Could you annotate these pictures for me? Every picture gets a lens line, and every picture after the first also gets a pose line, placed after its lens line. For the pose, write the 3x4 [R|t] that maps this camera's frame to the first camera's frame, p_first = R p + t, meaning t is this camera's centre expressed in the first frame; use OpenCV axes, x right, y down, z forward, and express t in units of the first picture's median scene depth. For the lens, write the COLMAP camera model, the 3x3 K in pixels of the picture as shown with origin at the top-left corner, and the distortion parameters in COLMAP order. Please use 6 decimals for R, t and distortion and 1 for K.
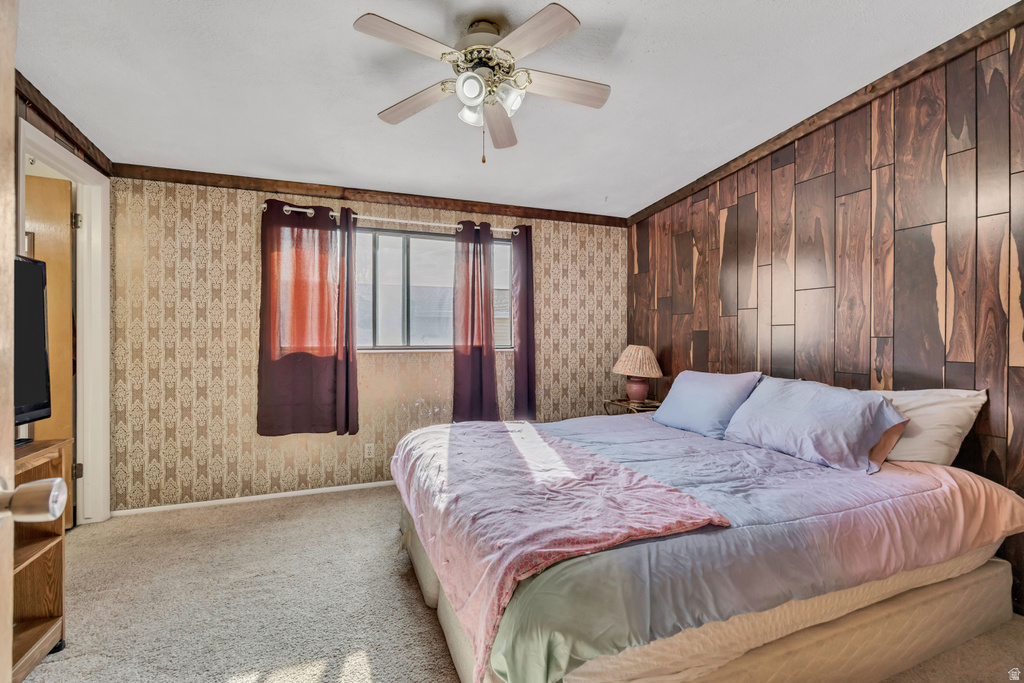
lens RADIAL K [[454.0, 0, 516.7], [0, 454.0, 337.6], [0, 0, 1]] dist [-0.013511, 0.003108]
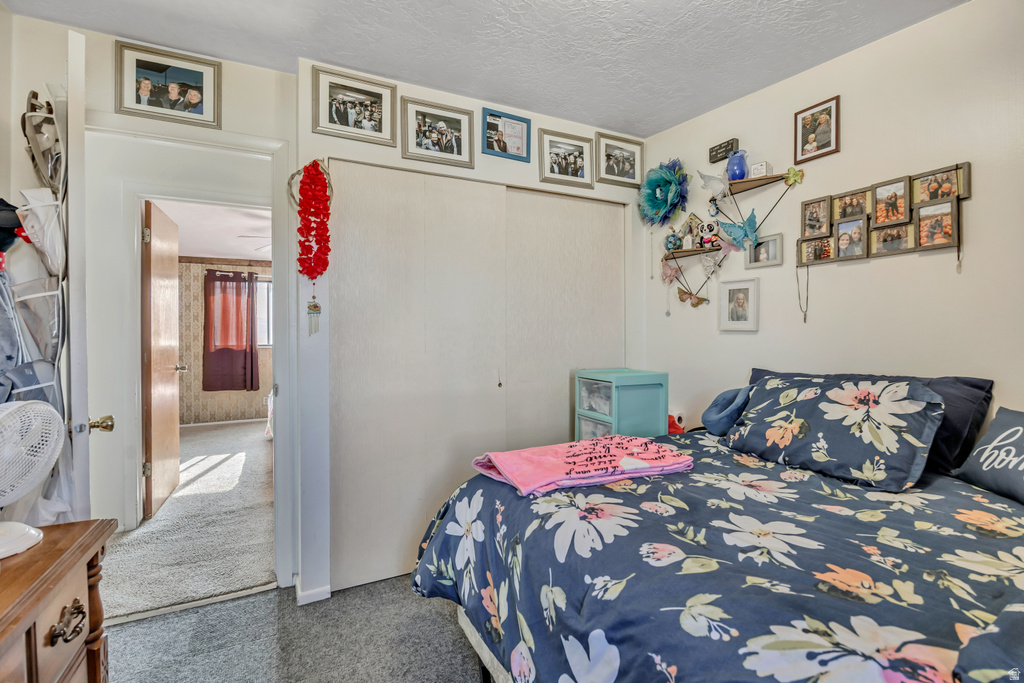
lens RADIAL K [[454.0, 0, 509.7], [0, 454.0, 335.8], [0, 0, 1]] dist [-0.013511, 0.003108]
pose [[0.996099, -0.003173, 0.088182, 0.543313], [0.002924, 0.999991, 0.002946, -0.020779], [-0.088190, -0.002677, 0.996100, -0.997600]]
